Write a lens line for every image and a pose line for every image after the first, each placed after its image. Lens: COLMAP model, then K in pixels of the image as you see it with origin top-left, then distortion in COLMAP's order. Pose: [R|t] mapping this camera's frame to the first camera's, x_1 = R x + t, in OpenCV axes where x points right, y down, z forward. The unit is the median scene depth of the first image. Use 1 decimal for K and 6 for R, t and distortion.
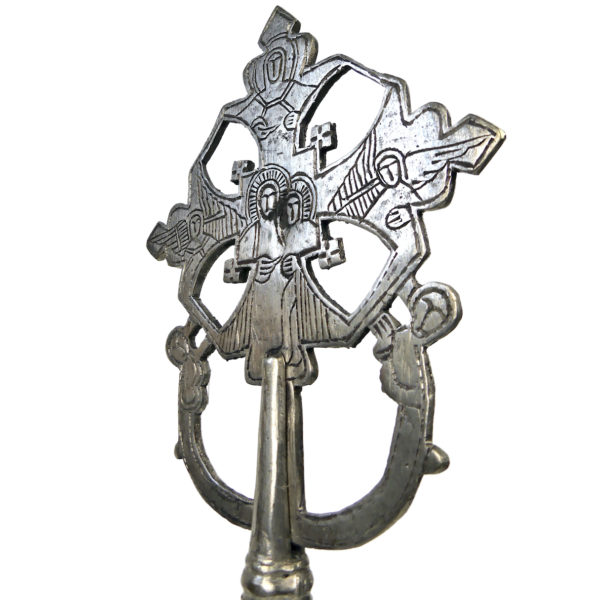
lens RADIAL K [[591.9, 0, 300.0], [0, 591.9, 300.0], [0, 0, 1]] dist [0.014592, 0.010567]
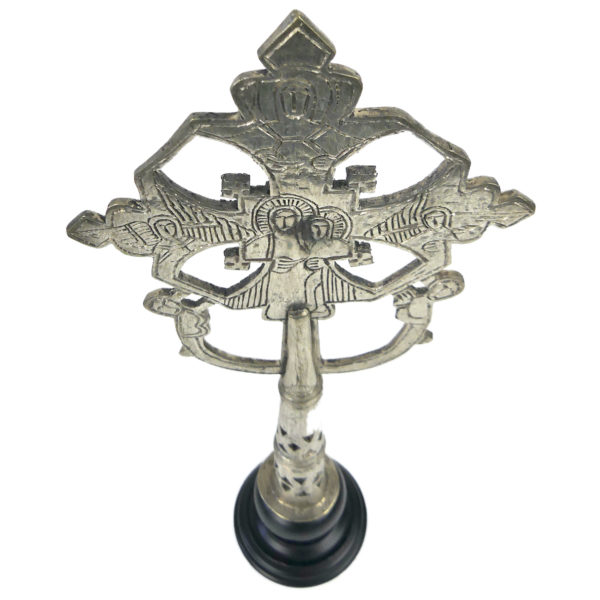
lens RADIAL K [[591.9, 0, 300.0], [0, 591.9, 300.0], [0, 0, 1]] dist [0.014592, 0.010567]
pose [[0.717370, -0.577954, 0.389036, -0.513490], [-0.098720, 0.468444, 0.877960, -1.009366], [-0.689662, -0.668228, 0.278992, 0.674896]]
